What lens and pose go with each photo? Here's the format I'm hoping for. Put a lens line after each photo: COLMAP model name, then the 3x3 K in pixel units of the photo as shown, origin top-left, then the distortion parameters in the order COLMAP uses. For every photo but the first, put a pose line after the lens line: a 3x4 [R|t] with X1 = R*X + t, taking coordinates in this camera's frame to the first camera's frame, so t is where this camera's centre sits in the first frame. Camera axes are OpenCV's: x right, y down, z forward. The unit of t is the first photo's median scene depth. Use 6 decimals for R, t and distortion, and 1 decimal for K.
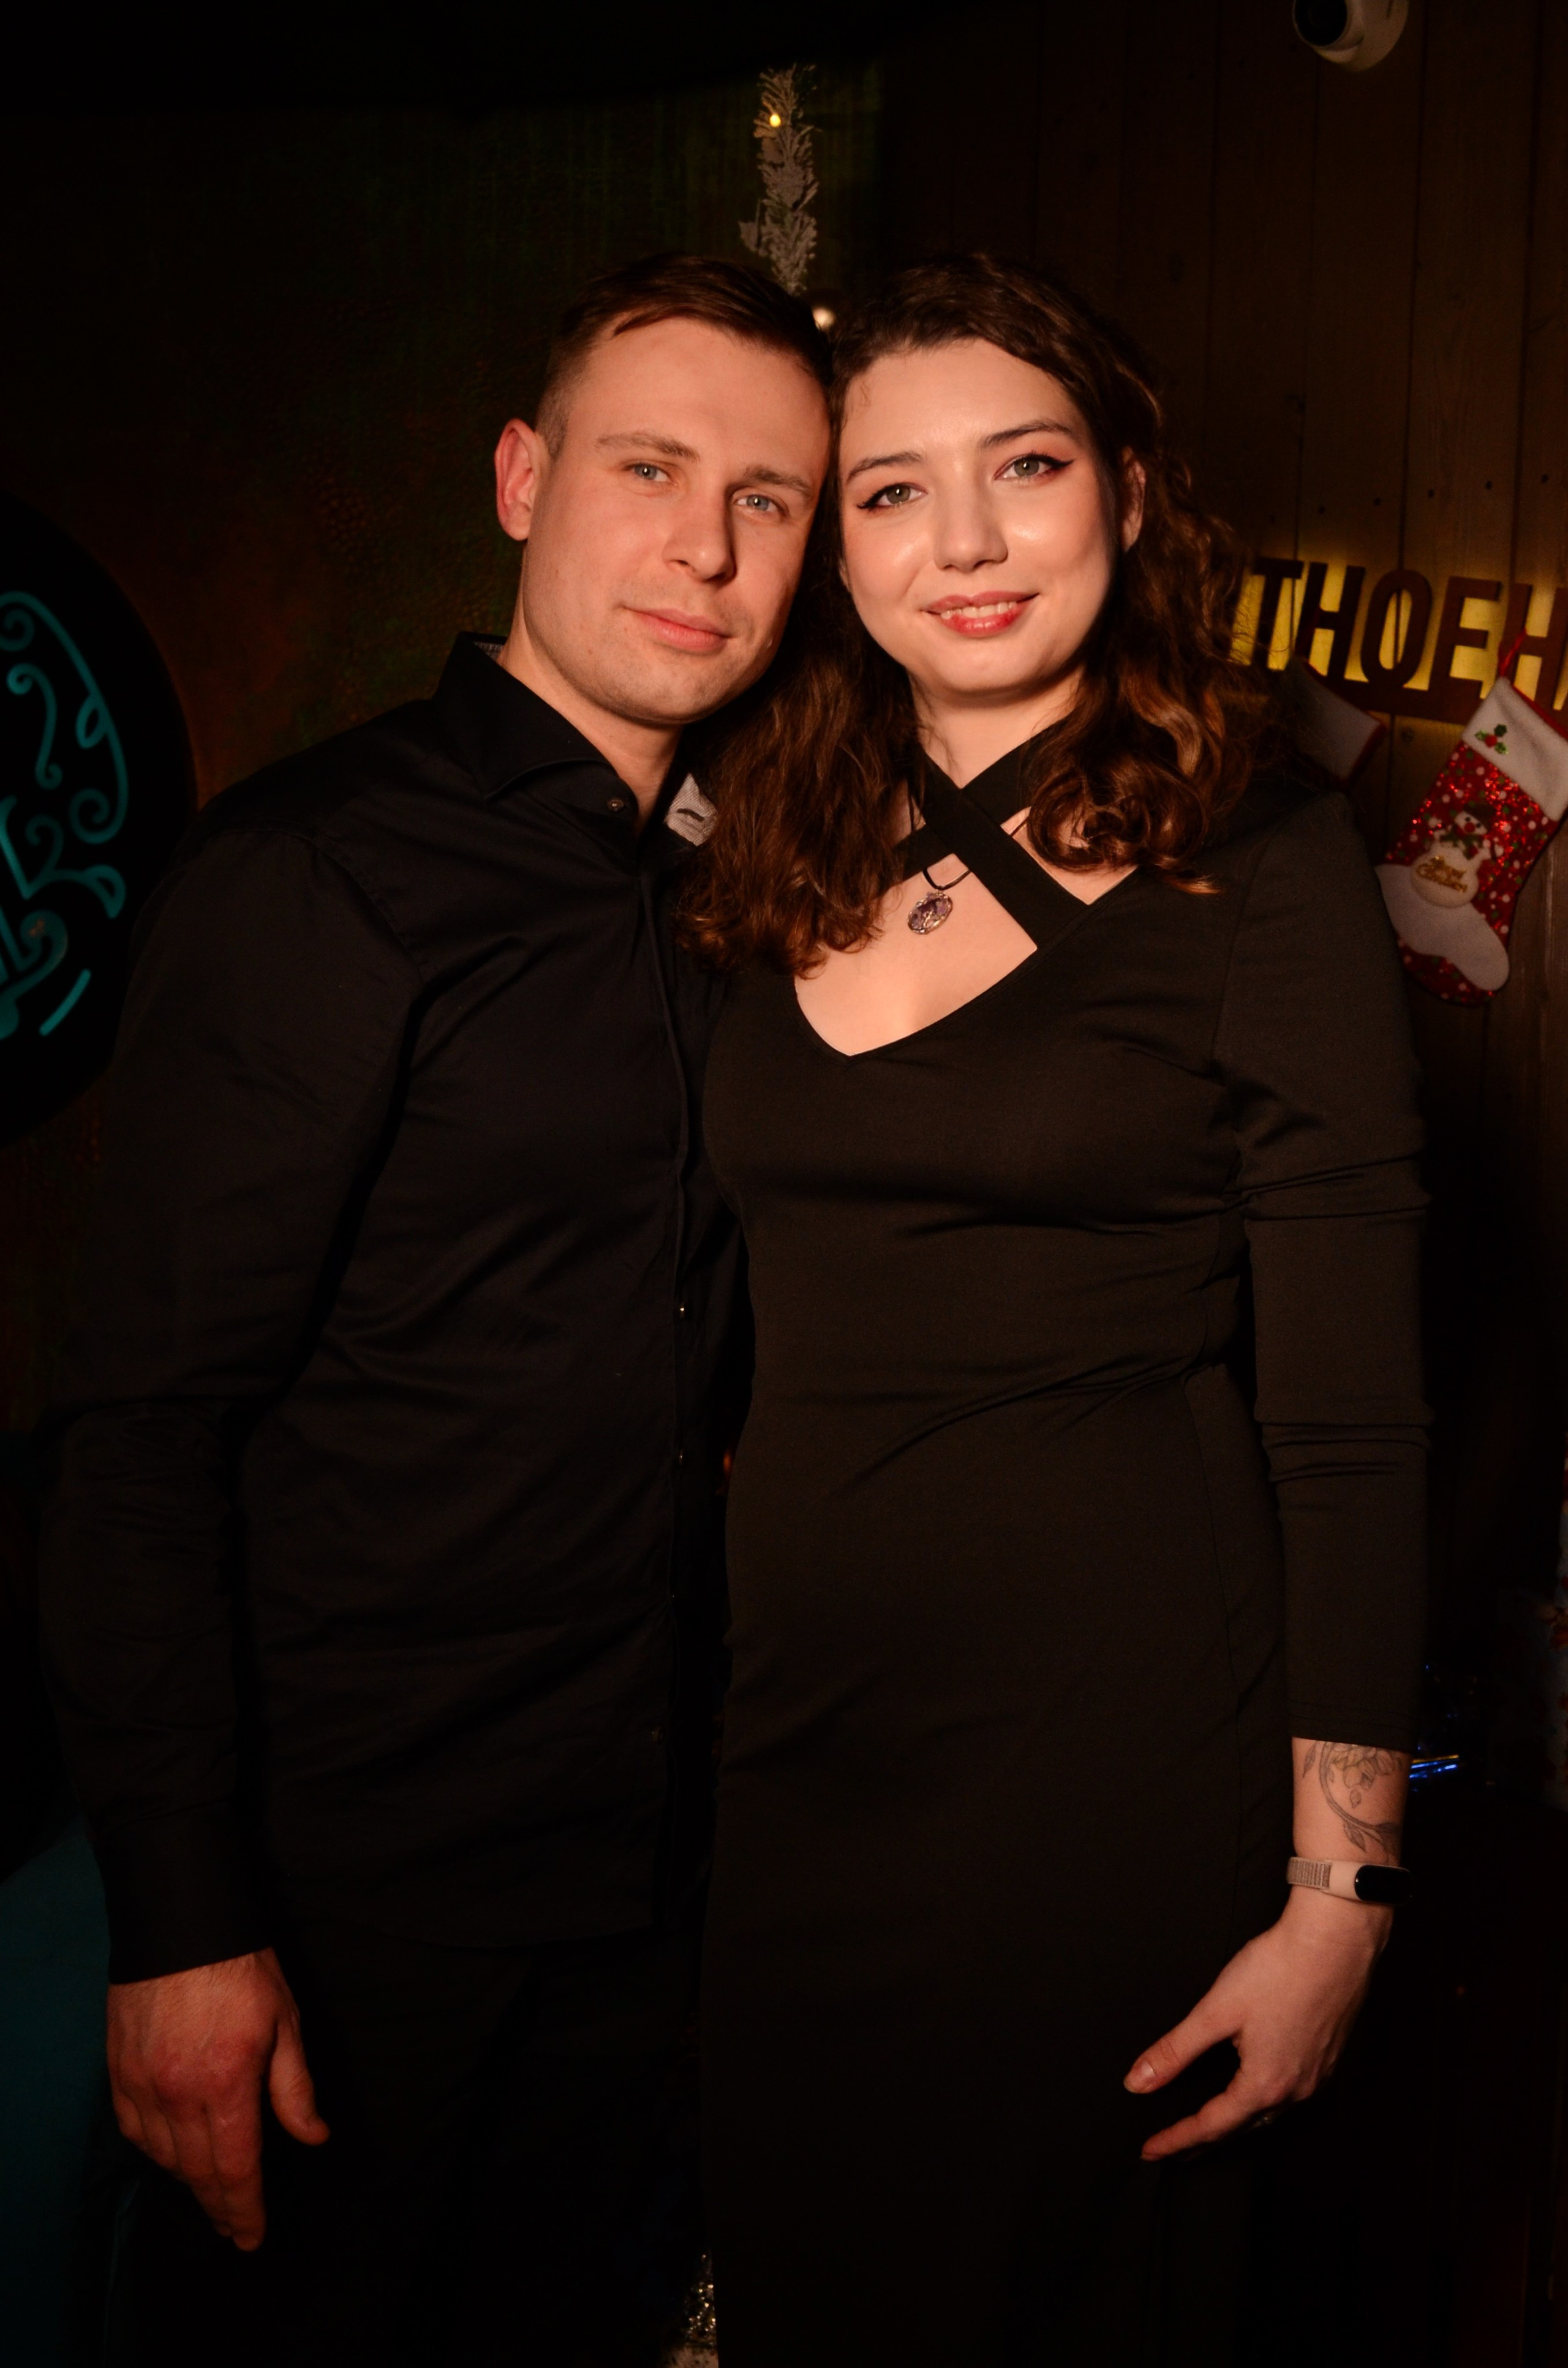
lens RADIAL K [[2592.7, 0, 796.2], [0, 2592.7, 1202.9], [0, 0, 1]] dist [-0.074513, 0.000000]
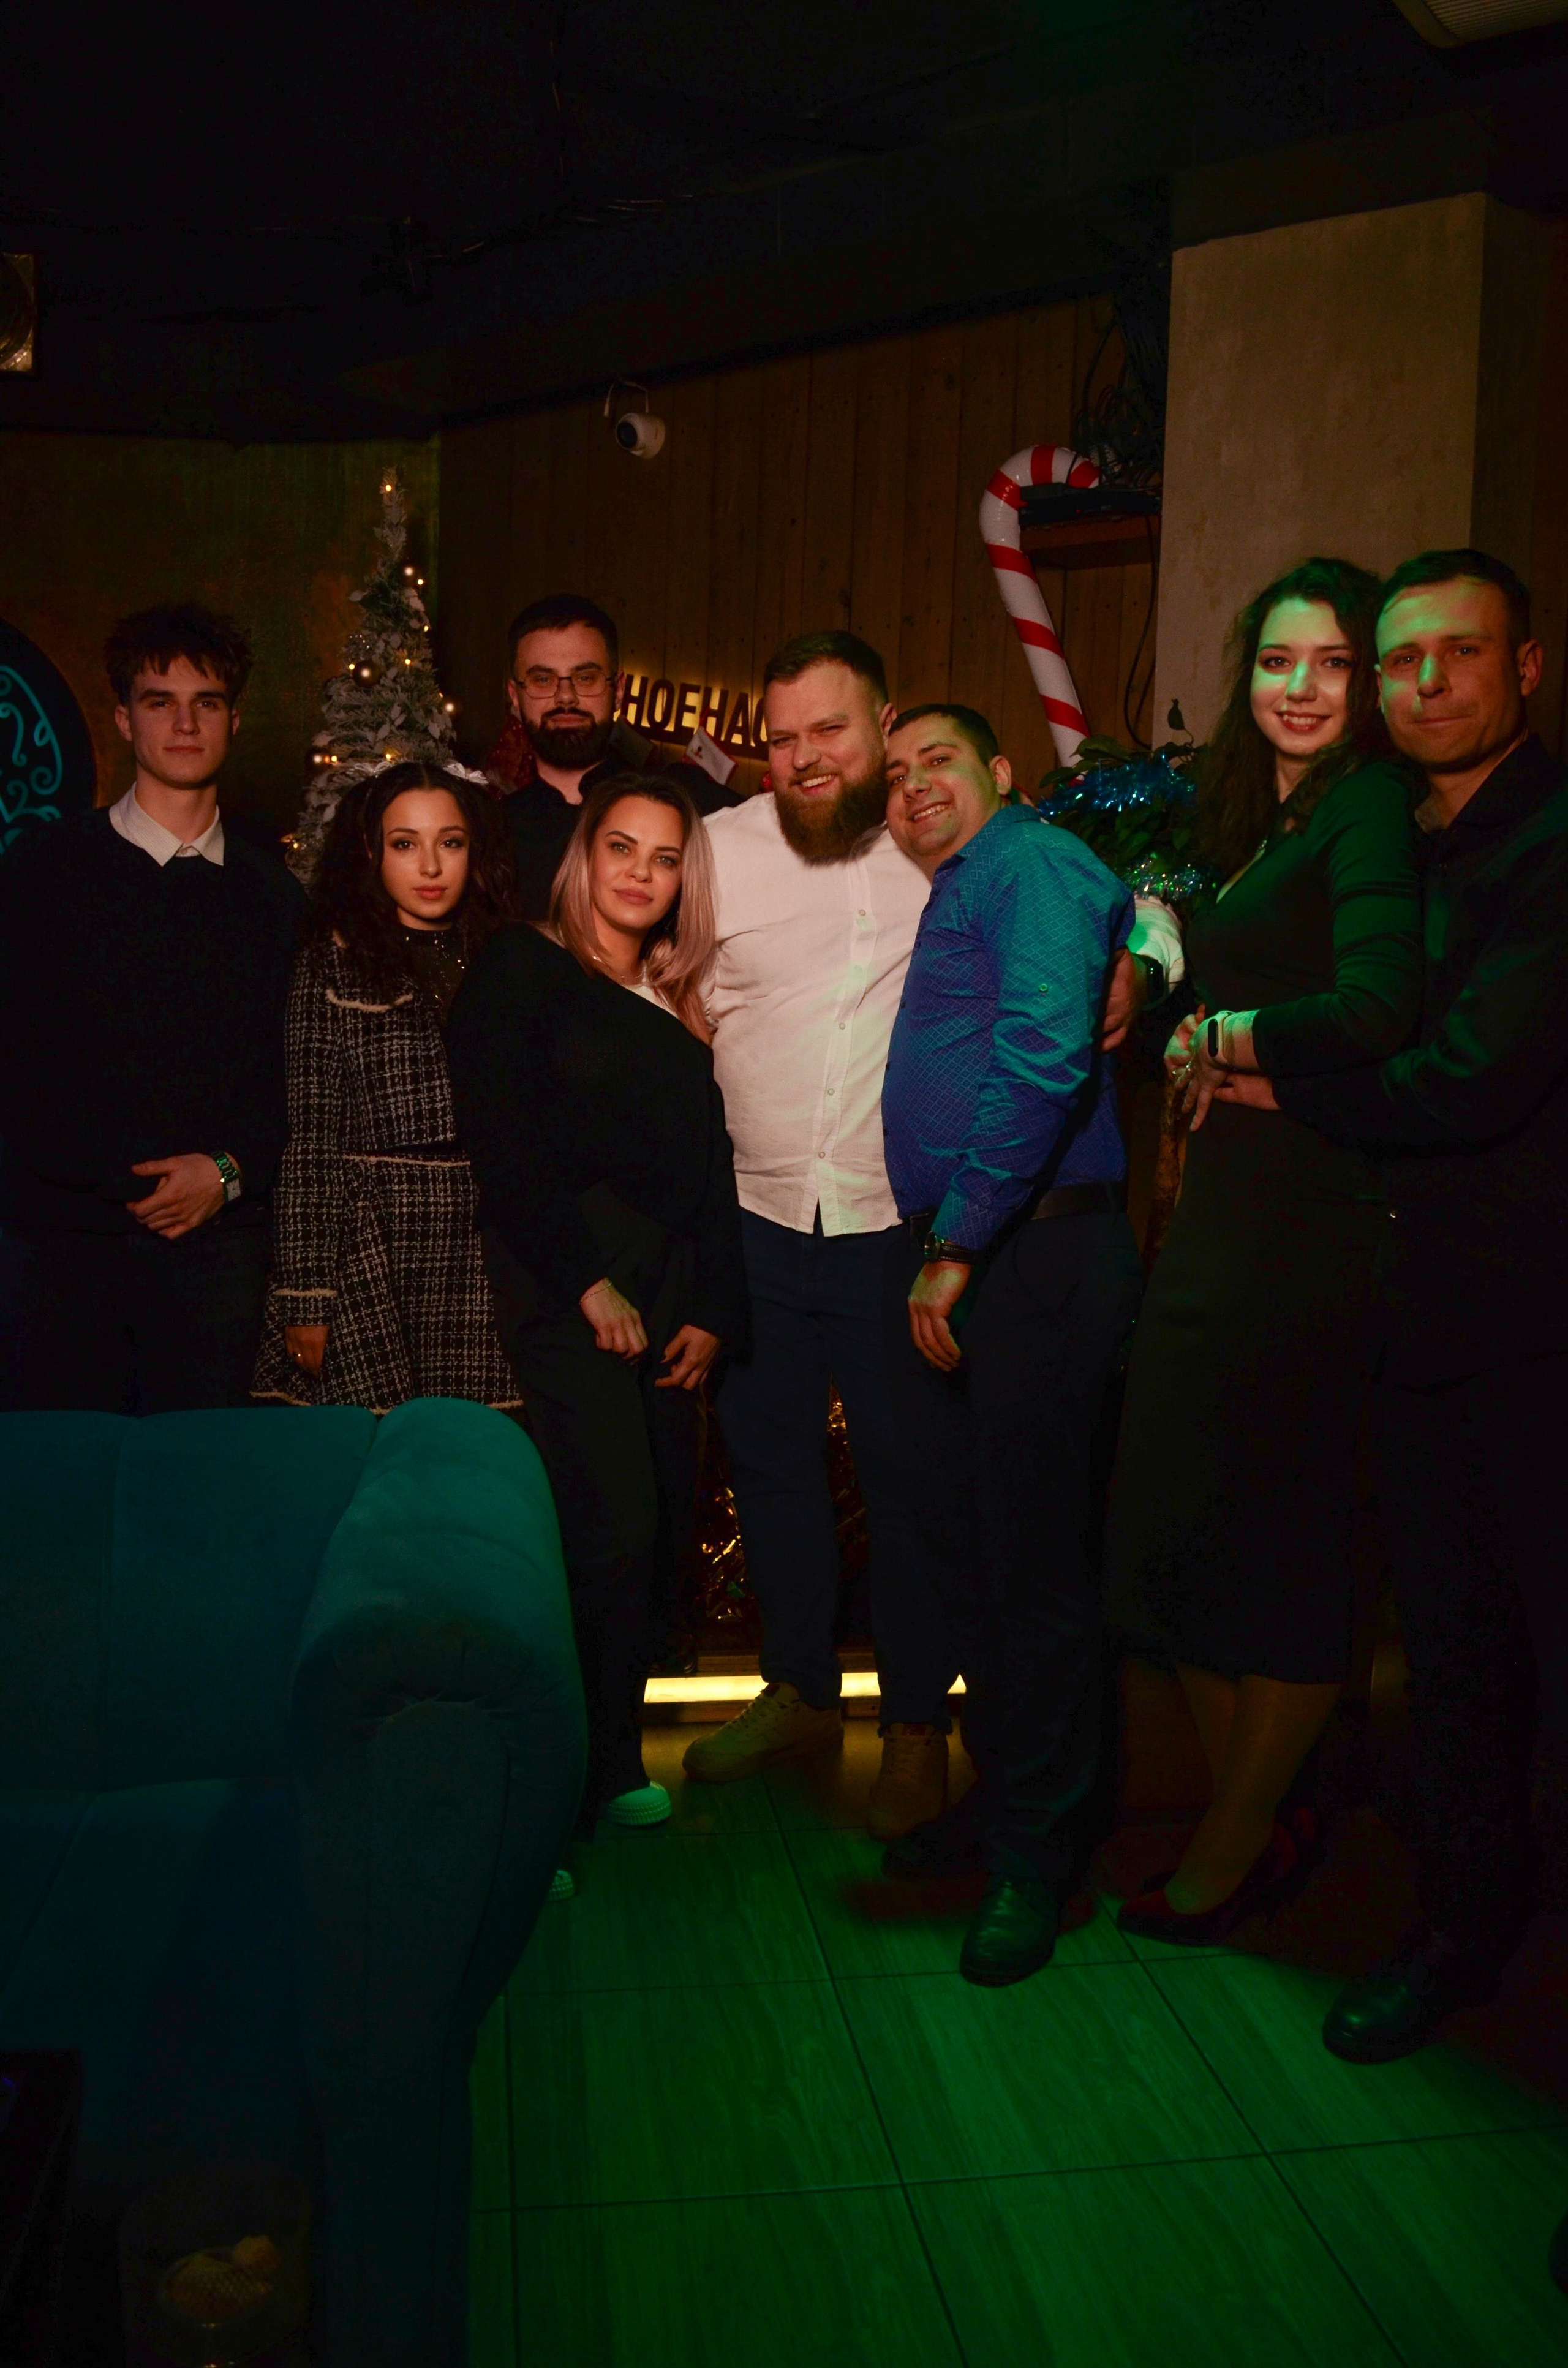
lens RADIAL K [[1861.9, 0, 799.4], [0, 1861.9, 1239.1], [0, 0, 1]] dist [-0.088976, 0.016929]
pose [[0.979055, -0.017582, 0.202835, 0.007719], [0.004307, 0.997830, 0.065702, 0.153005], [-0.203550, -0.063453, 0.977006, -0.702074]]
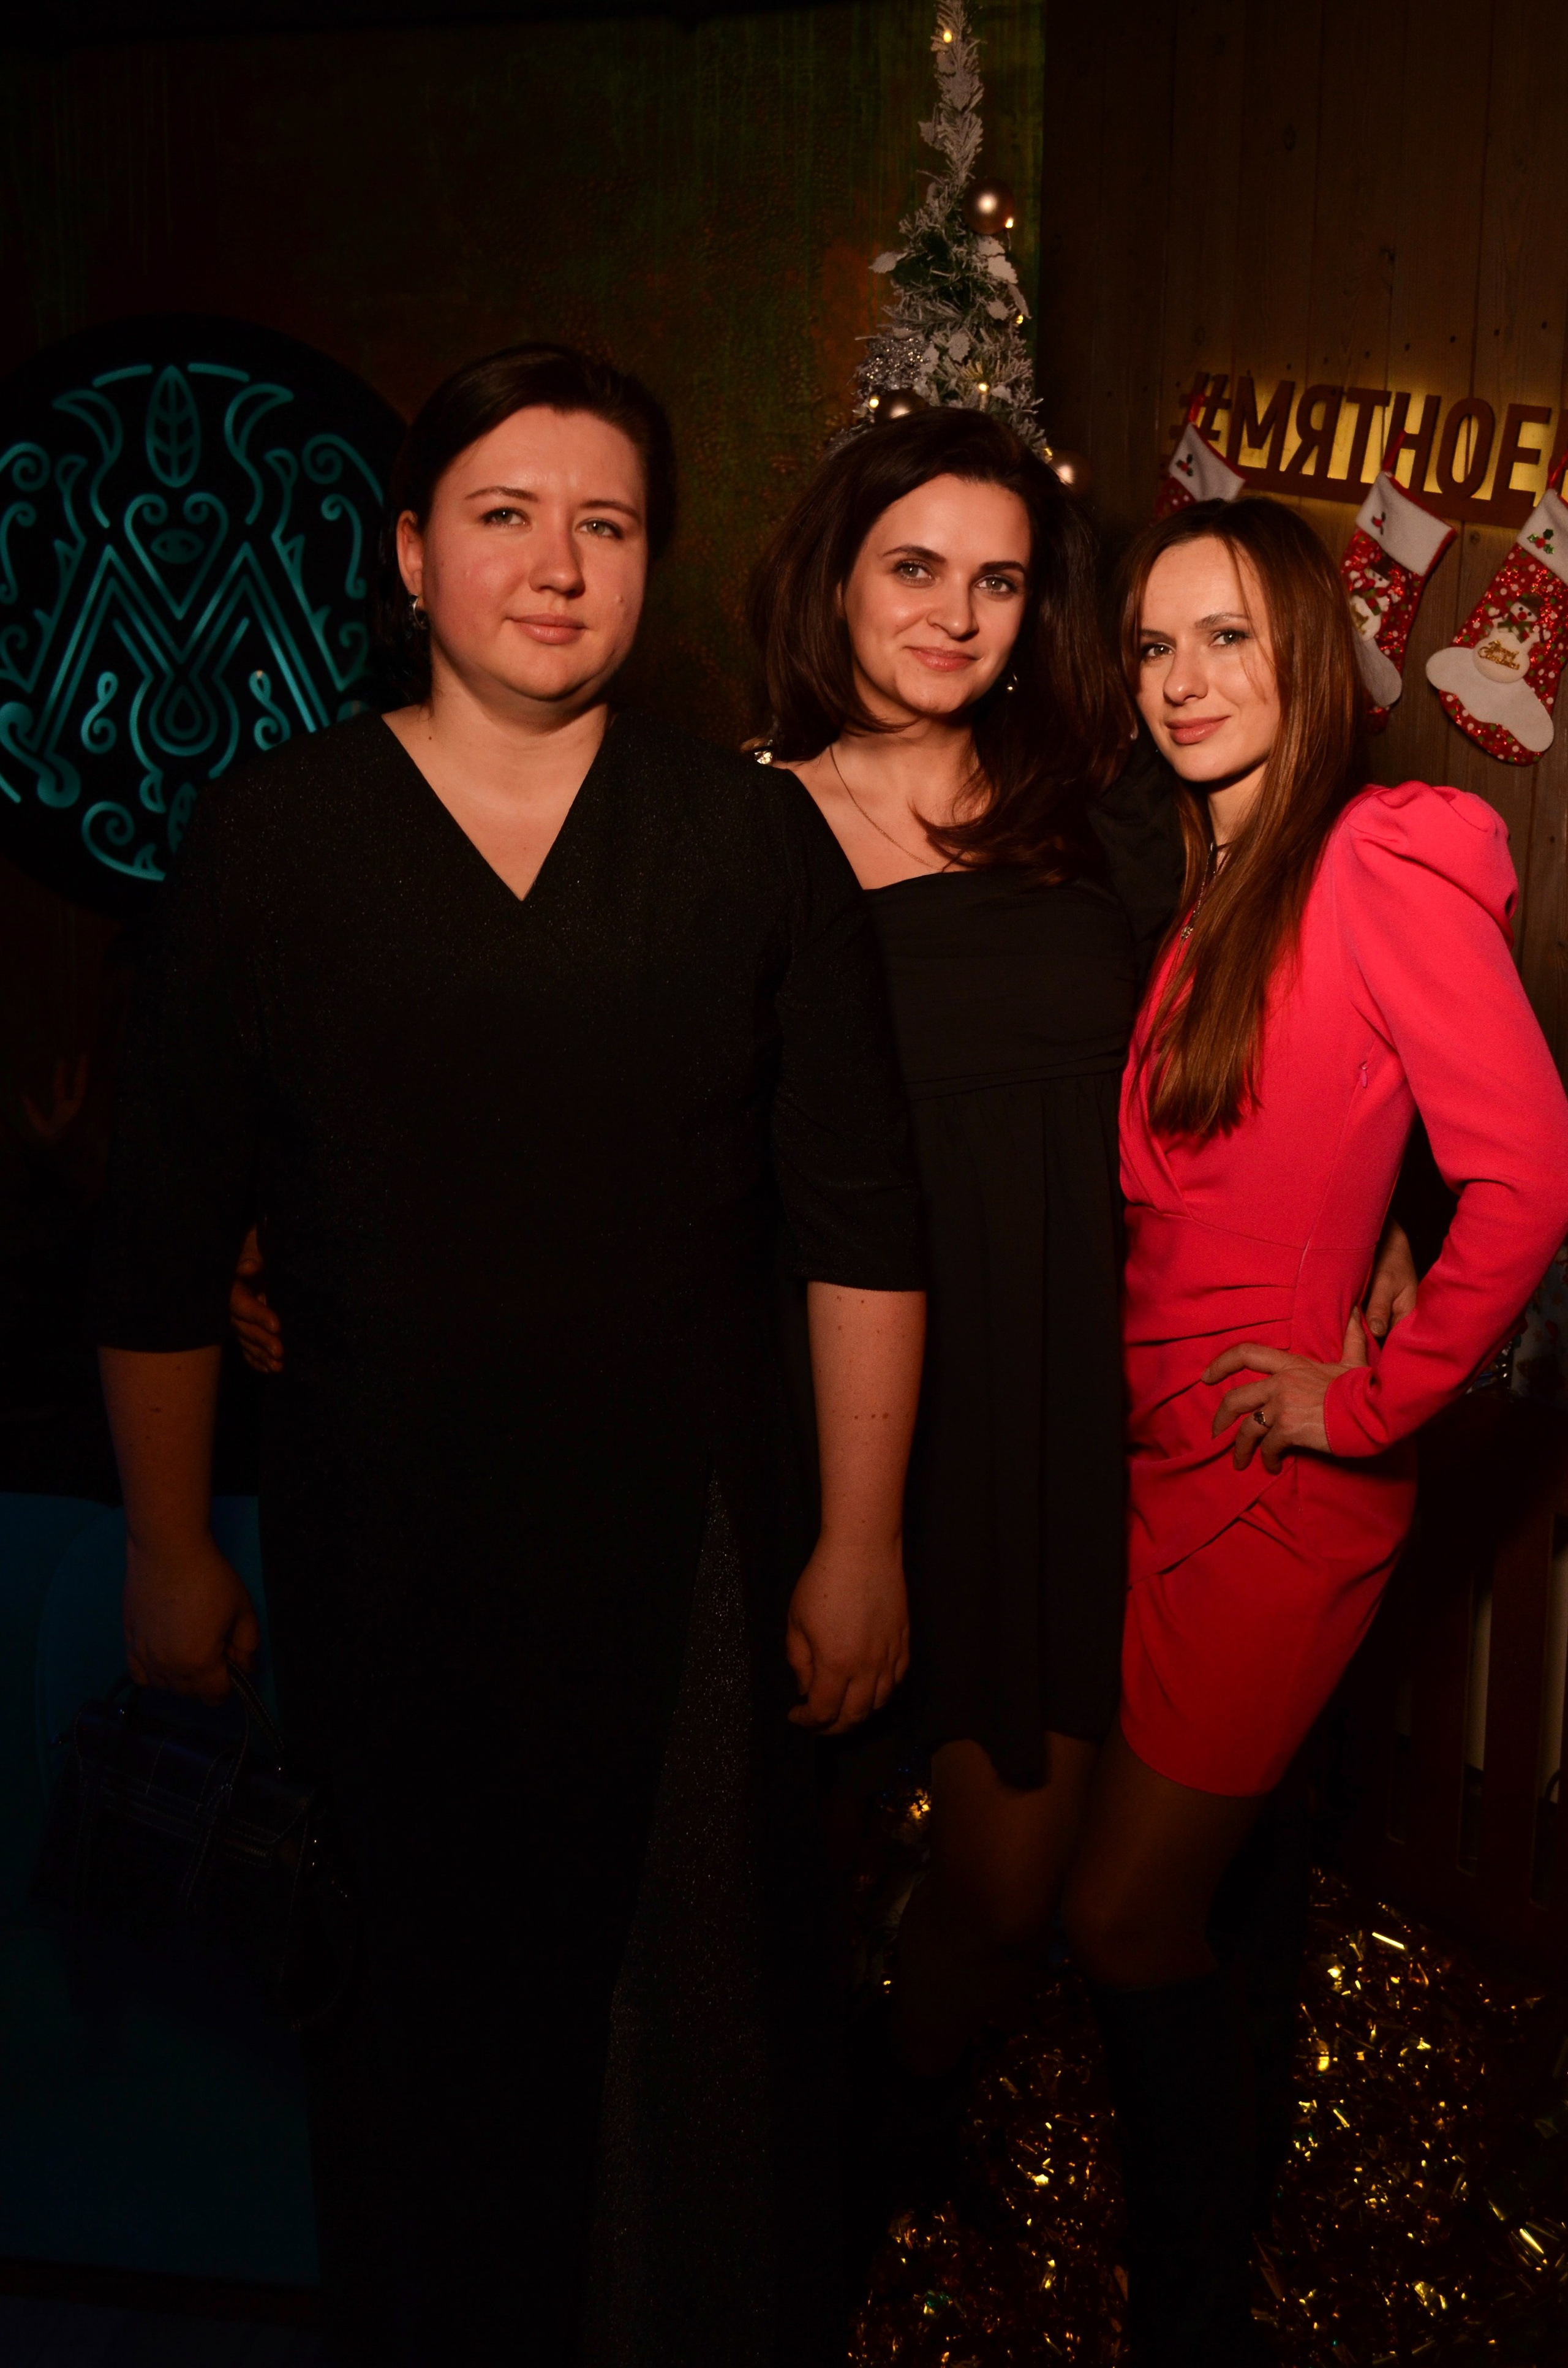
lens RADIAL K [[2297.1, 0, 800.9], [0, 2297.1, 1243.6], [0, 0, 1]] dist [-0.069340, 0.000000]
pose [[0.996844, 0.006311, -0.079134, 0.008711], [0.003216, 0.992805, 0.119700, 0.019186], [0.079320, -0.119577, 0.989651, -0.121271]]
